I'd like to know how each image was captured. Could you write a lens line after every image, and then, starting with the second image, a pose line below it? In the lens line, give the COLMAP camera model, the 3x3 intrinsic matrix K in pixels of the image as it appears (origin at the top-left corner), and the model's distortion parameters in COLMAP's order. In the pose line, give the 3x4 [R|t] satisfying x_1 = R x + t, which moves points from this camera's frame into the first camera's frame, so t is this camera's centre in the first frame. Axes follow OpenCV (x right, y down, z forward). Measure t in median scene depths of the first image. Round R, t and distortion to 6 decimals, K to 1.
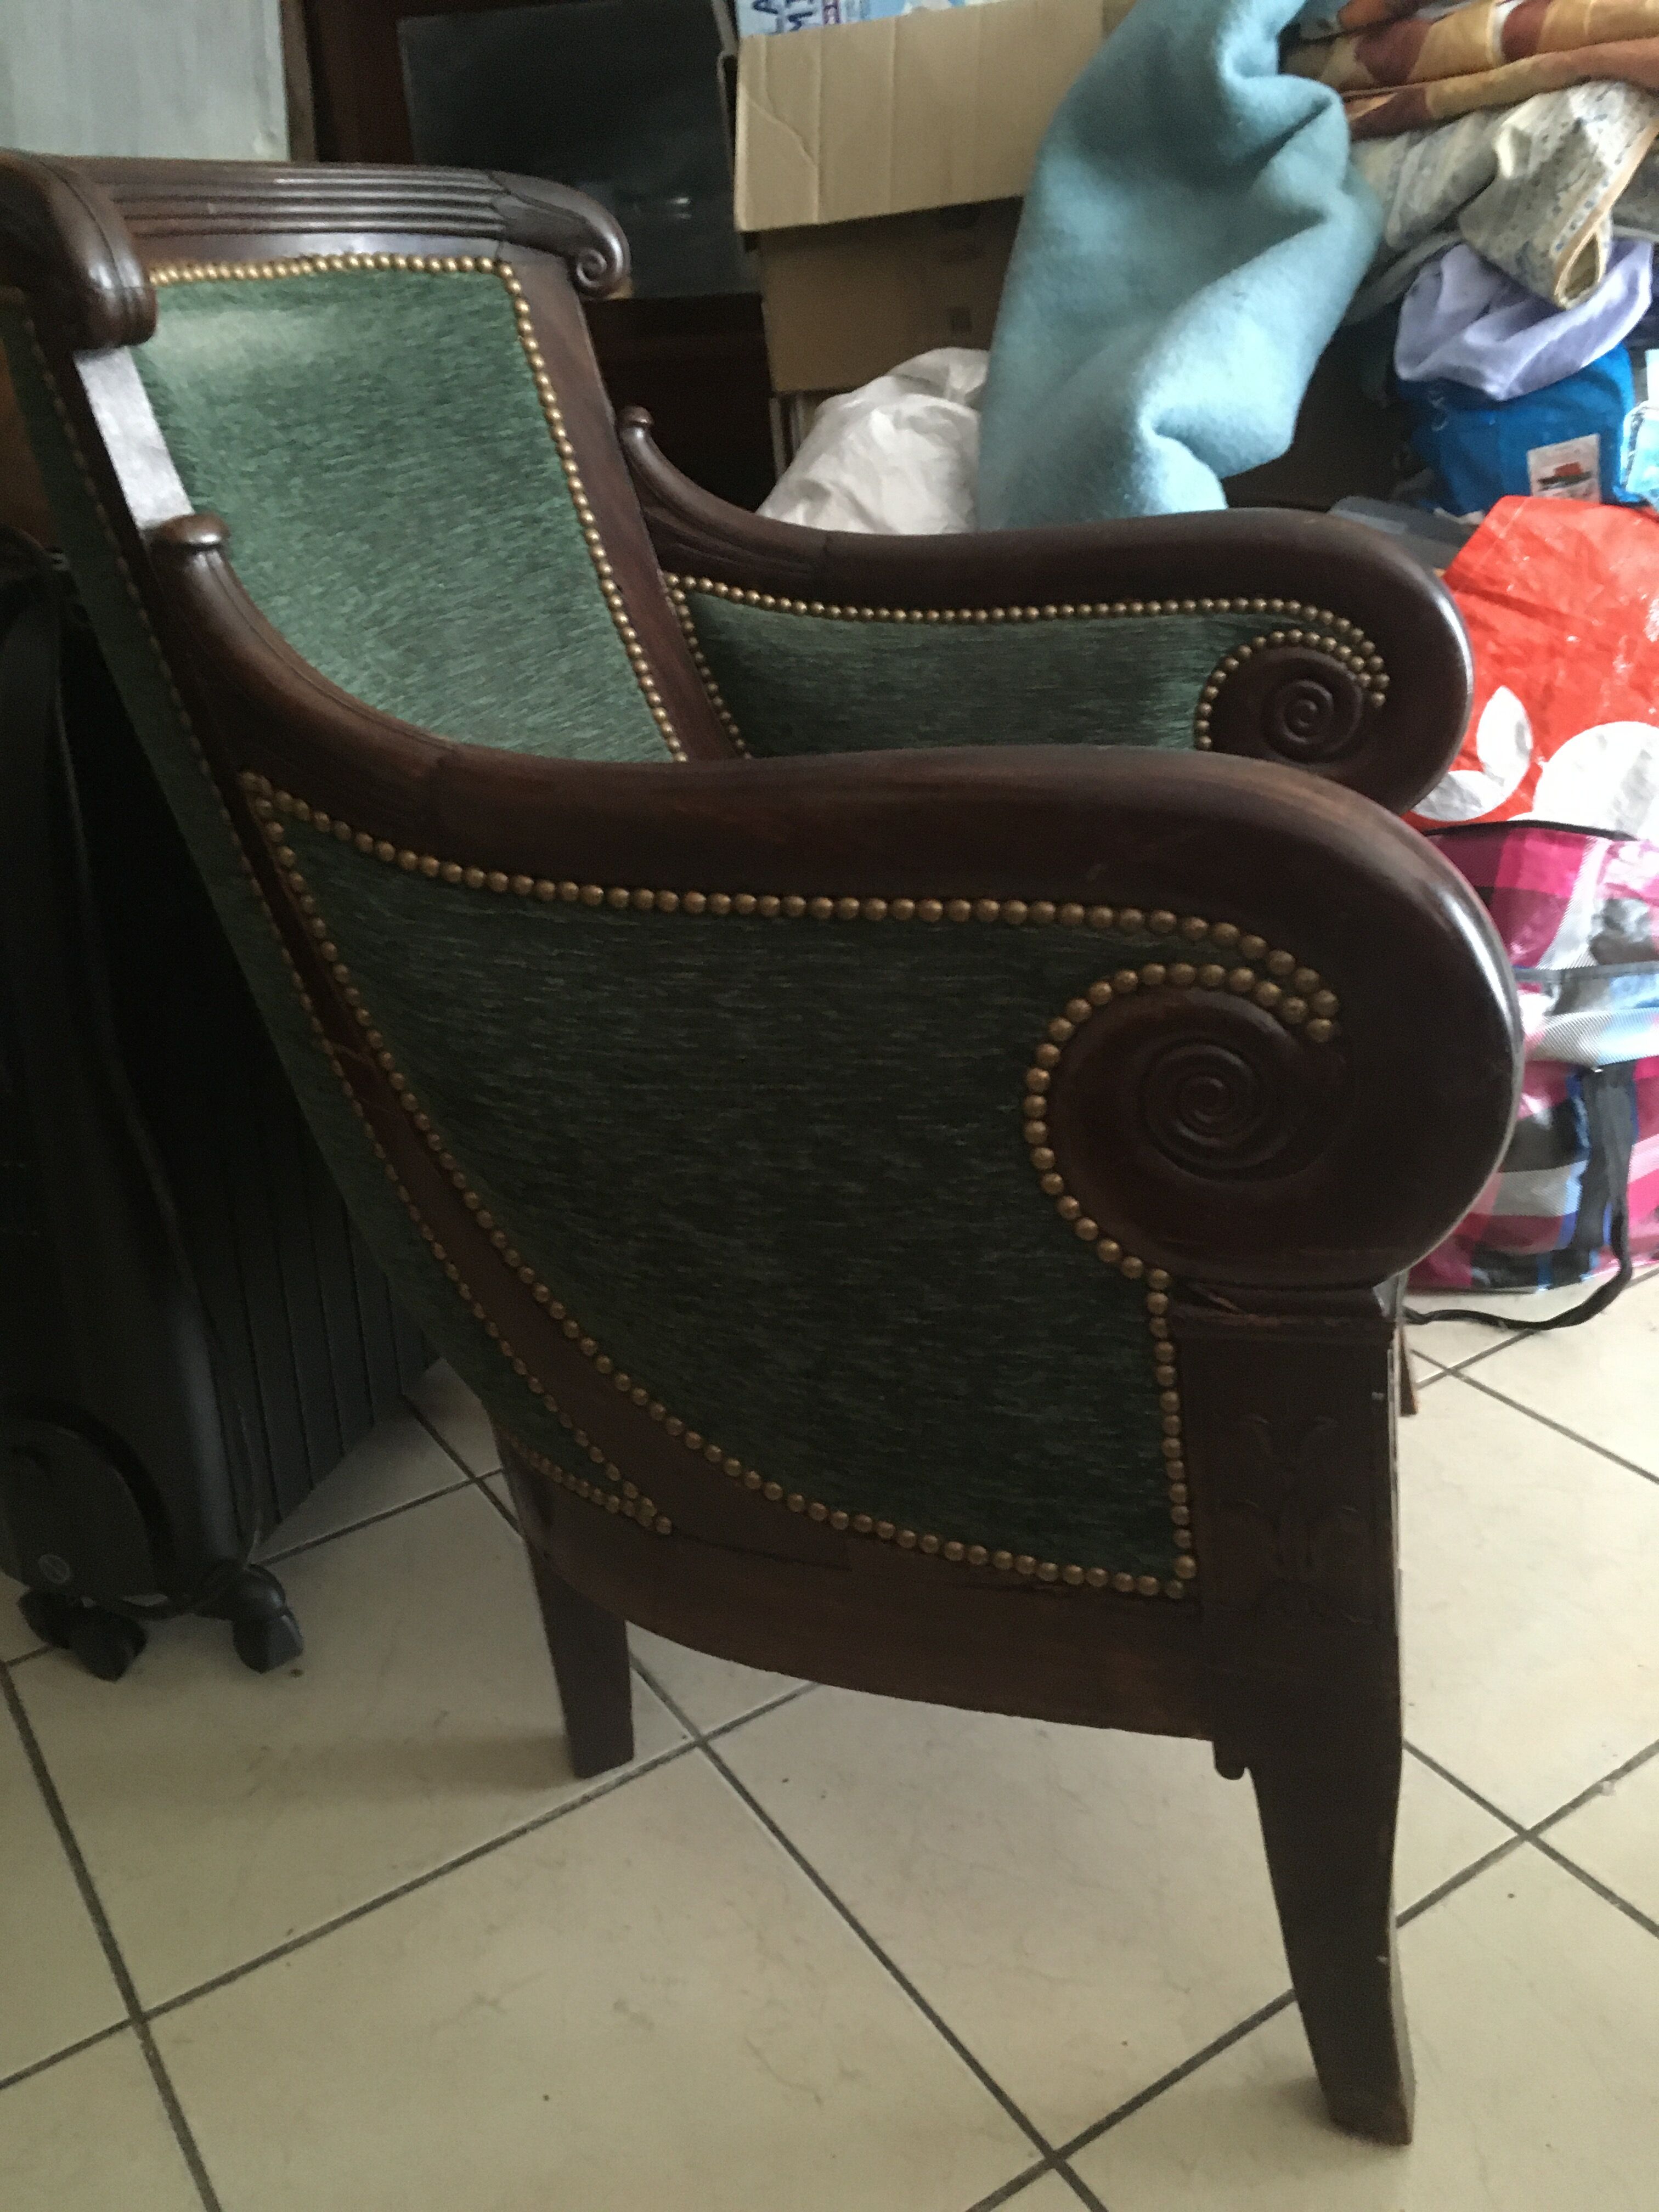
lens RADIAL K [[1859.0, 0, 829.5], [0, 1859.0, 1106.0], [0, 0, 1]] dist [0.074137, -0.098222]
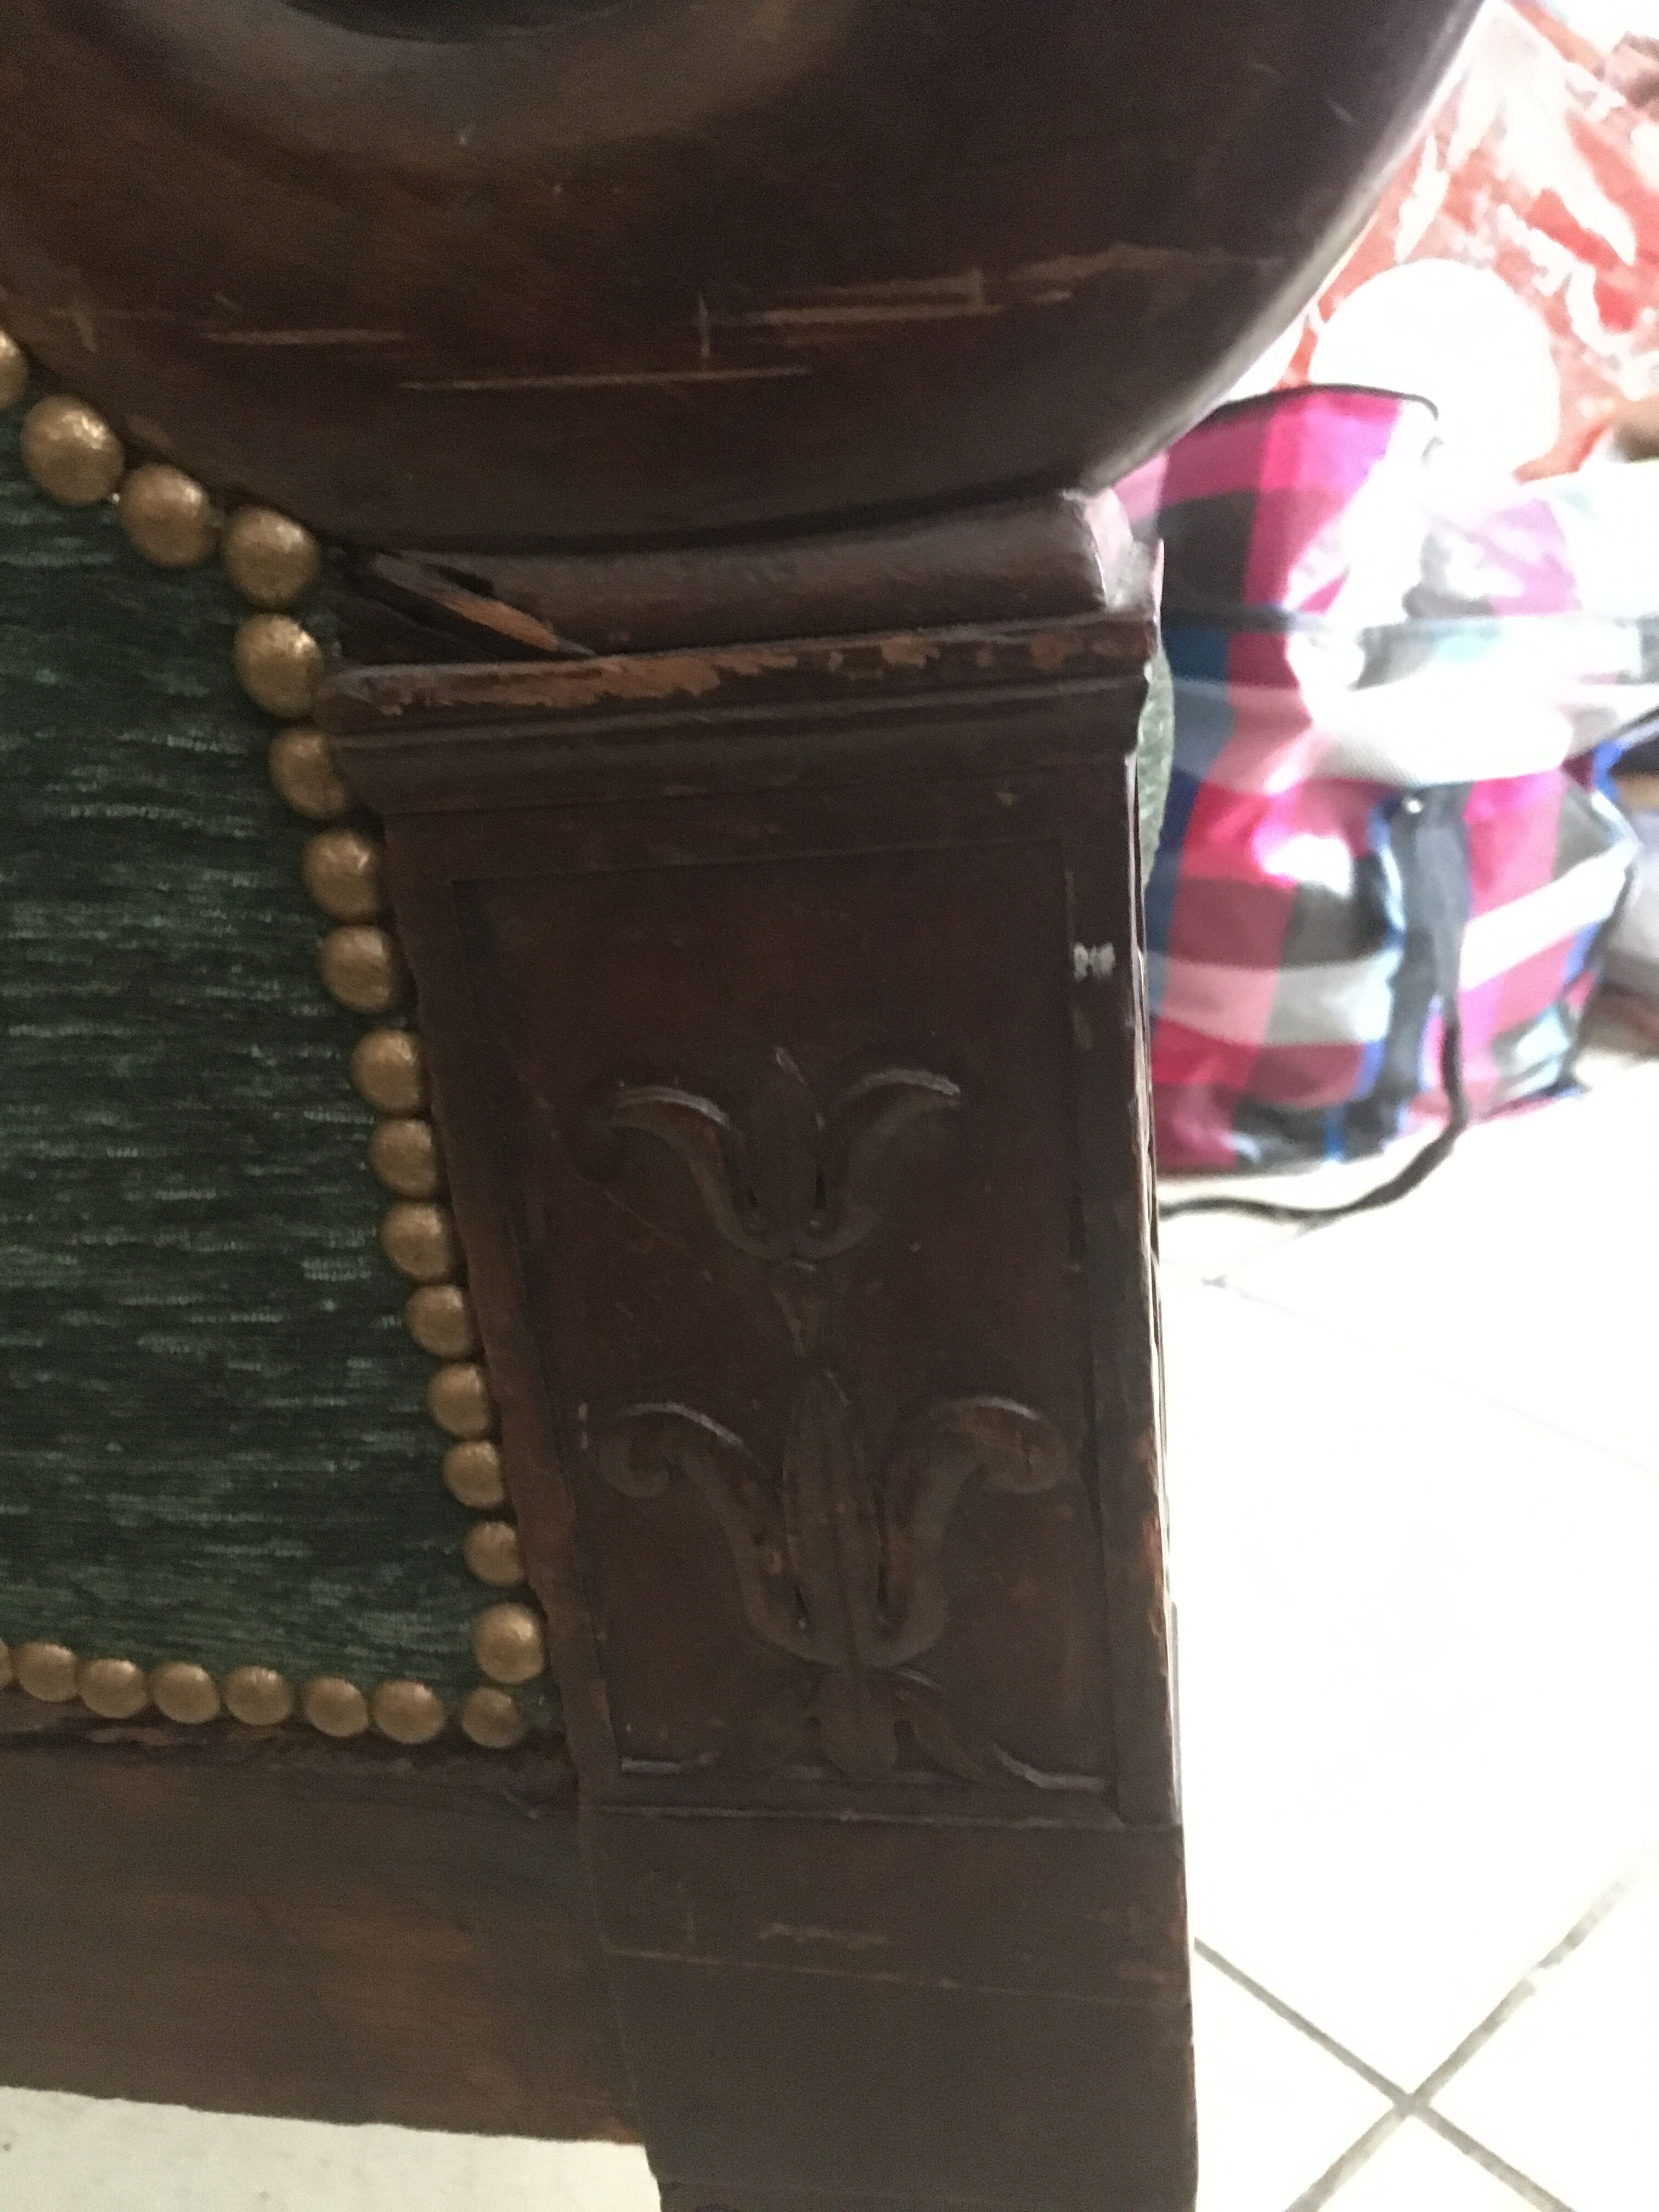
lens RADIAL K [[1929.4, 0, 829.5], [0, 1929.4, 1106.0], [0, 0, 1]] dist [0.070355, -0.125143]
pose [[0.988862, -0.027173, 0.146333, 0.194305], [0.029154, 0.999510, -0.011410, 0.160075], [-0.145952, 0.015549, 0.989170, 0.662589]]
